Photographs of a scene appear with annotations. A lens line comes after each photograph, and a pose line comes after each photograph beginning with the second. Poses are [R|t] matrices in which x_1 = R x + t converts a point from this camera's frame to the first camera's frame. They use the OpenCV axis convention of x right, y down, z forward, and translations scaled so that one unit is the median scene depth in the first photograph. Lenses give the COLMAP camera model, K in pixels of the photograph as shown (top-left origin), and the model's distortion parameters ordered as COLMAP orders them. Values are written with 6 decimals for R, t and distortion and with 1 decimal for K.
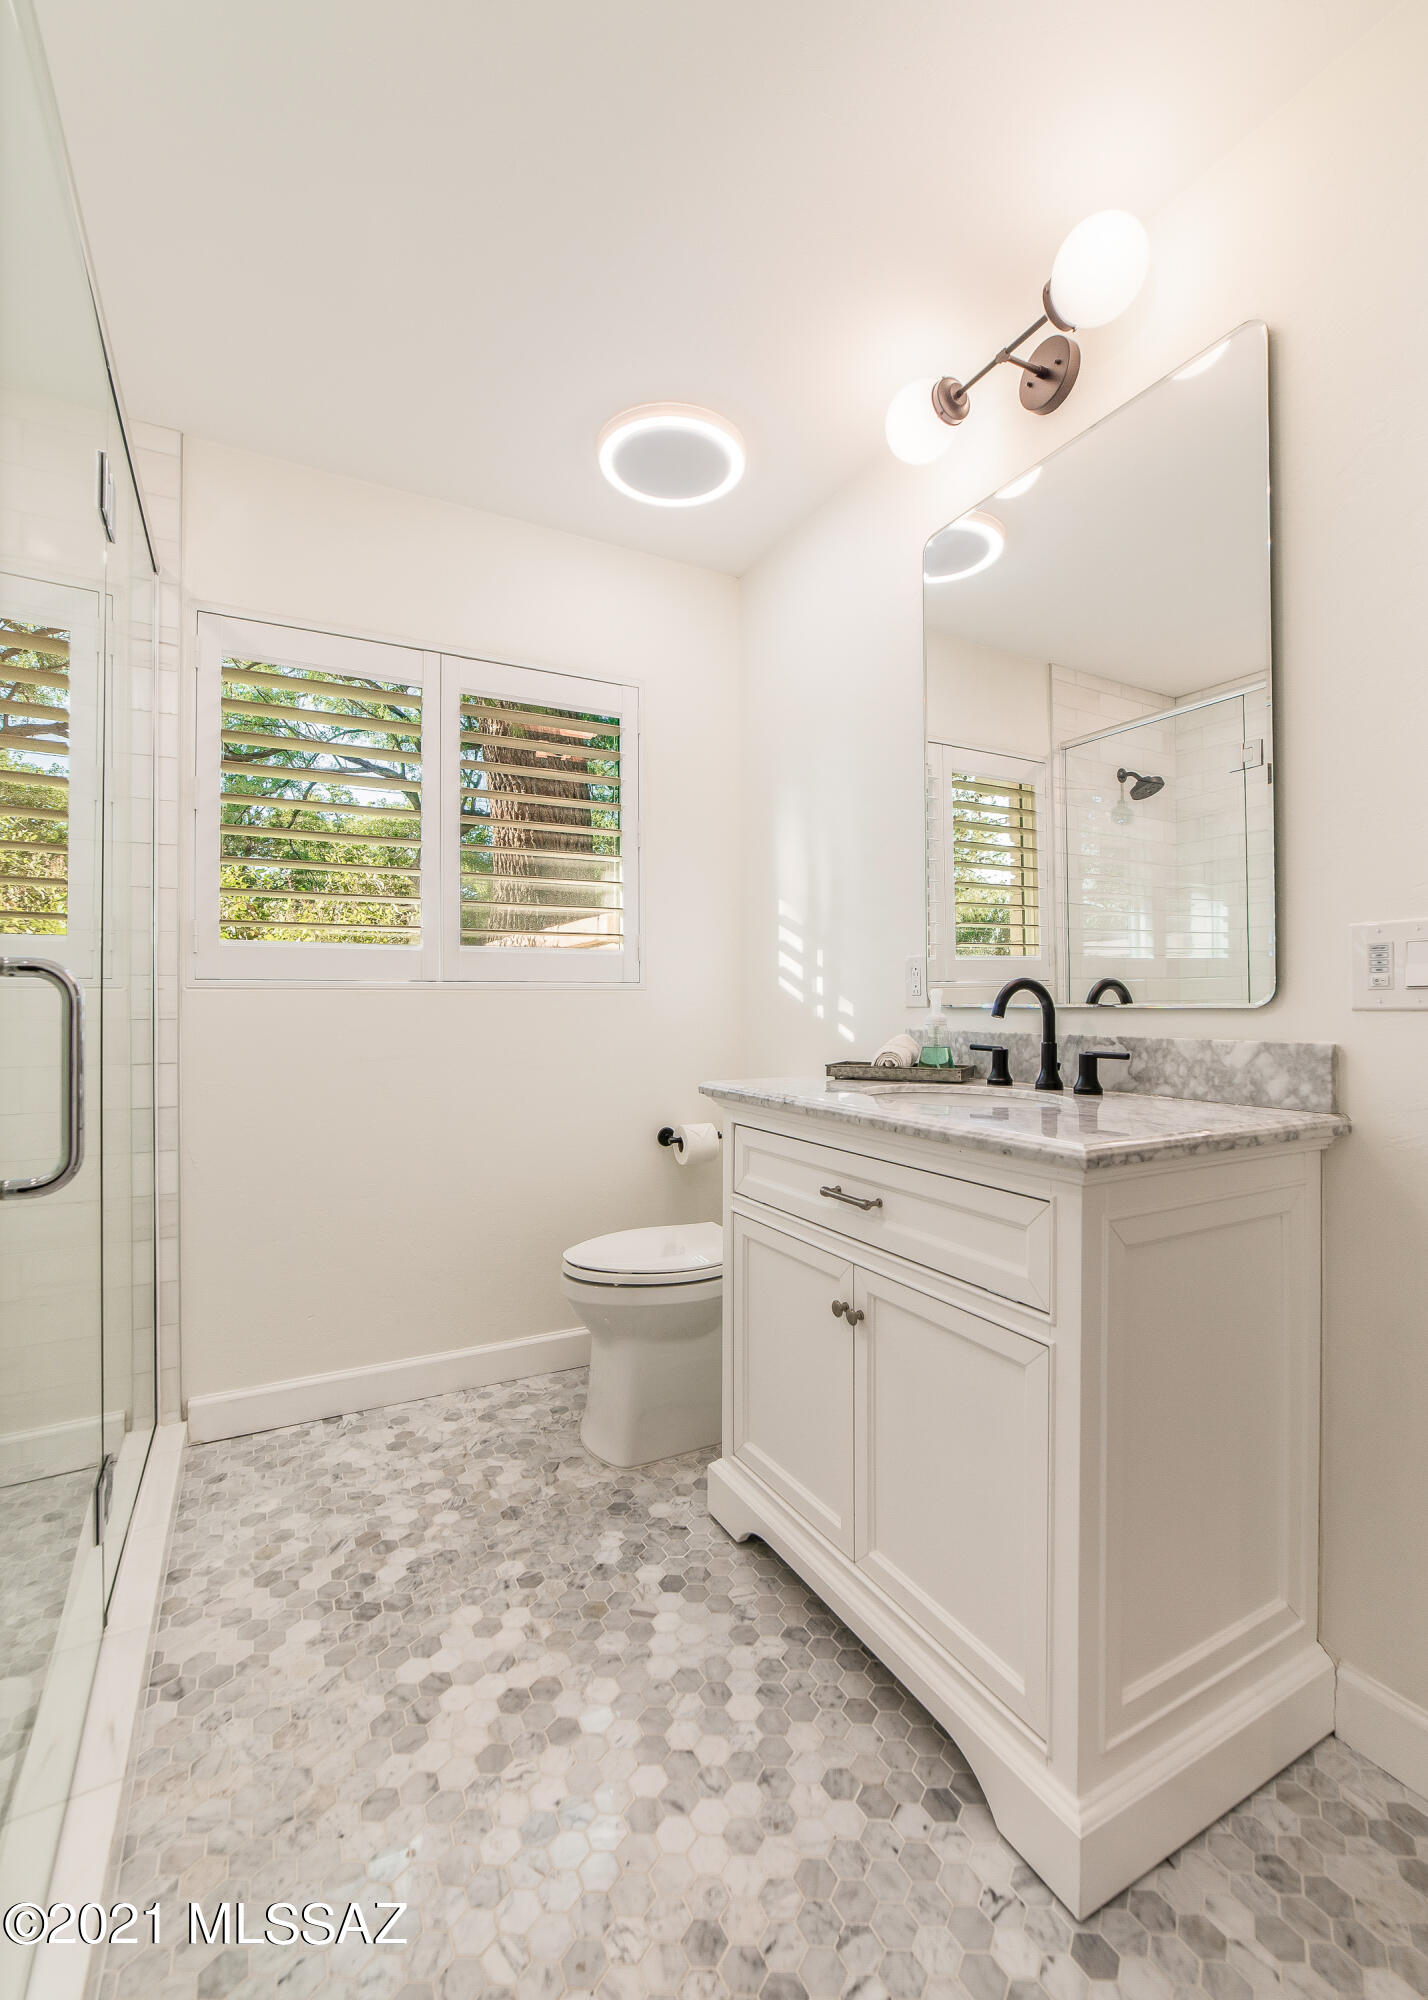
lens RADIAL K [[836.5, 0, 705.2], [0, 836.5, 973.7], [0, 0, 1]] dist [-0.016550, 0.005493]
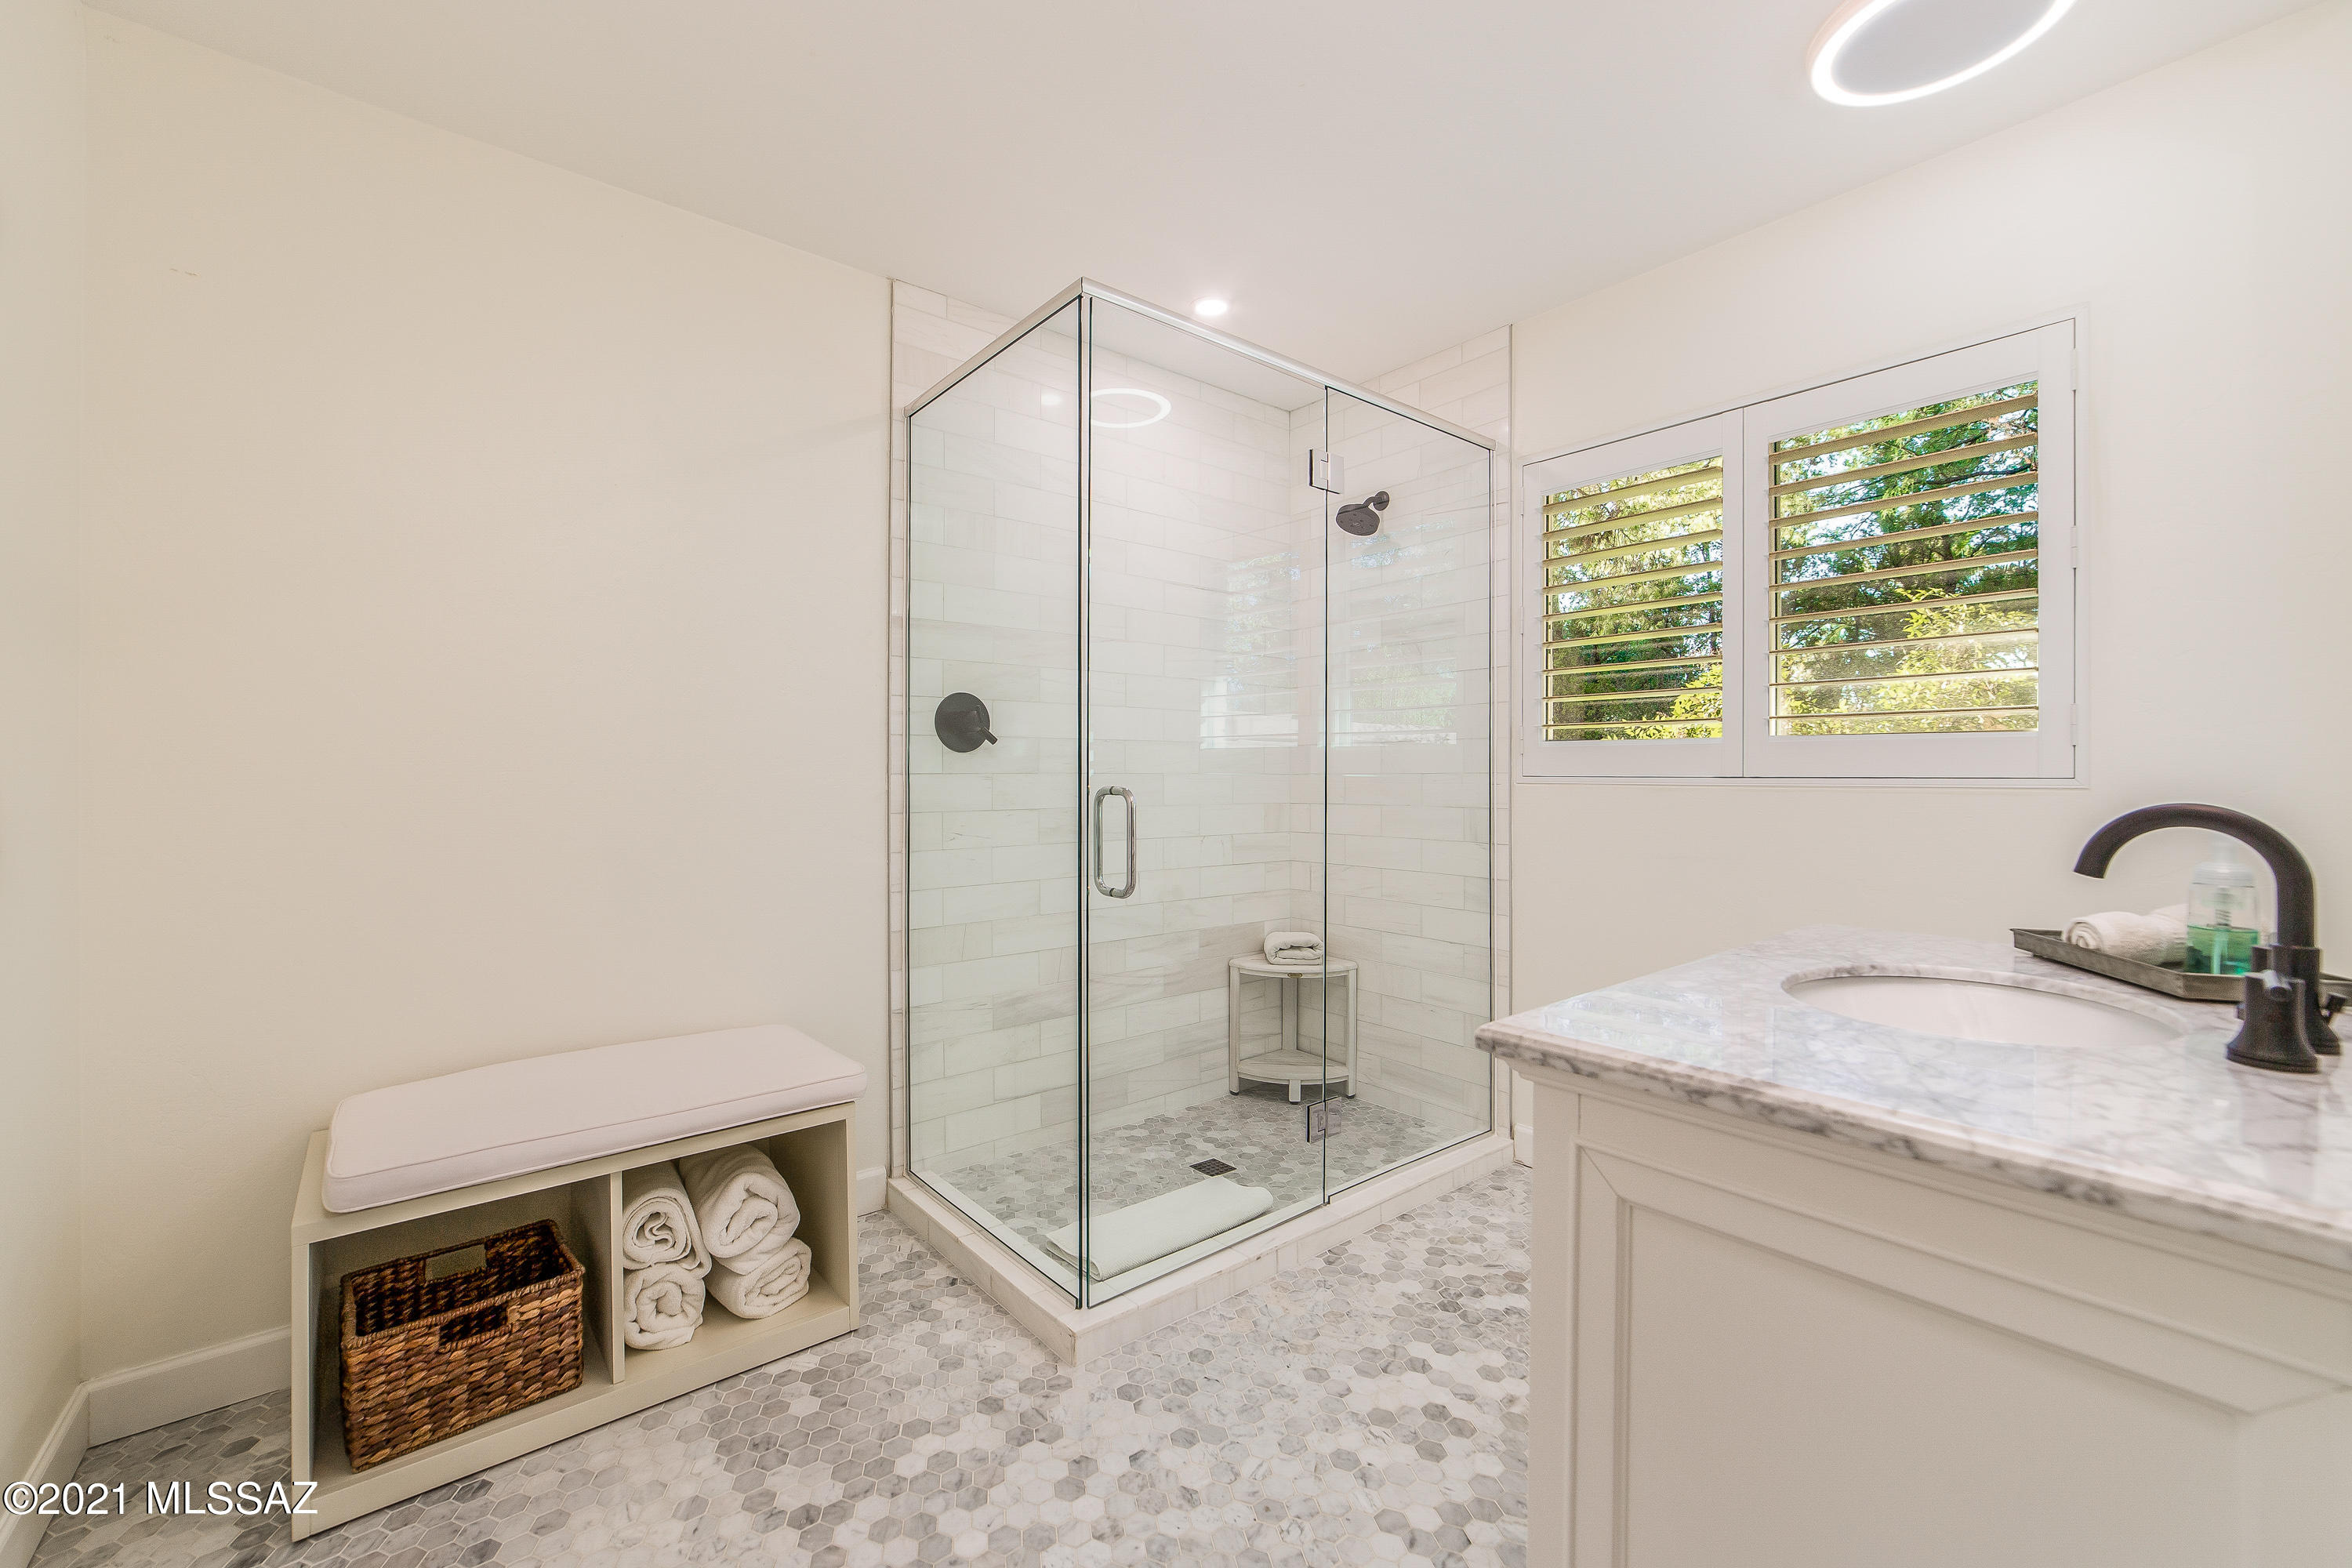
lens RADIAL K [[899.7, 0, 1173.6], [0, 899.7, 765.6], [0, 0, 1]] dist [-0.001641, 0.000163]
pose [[0.241061, -0.009143, -0.970467, 0.867539], [0.031093, 0.999515, -0.001693, -0.037469], [0.970012, -0.029767, 0.241228, 0.346297]]
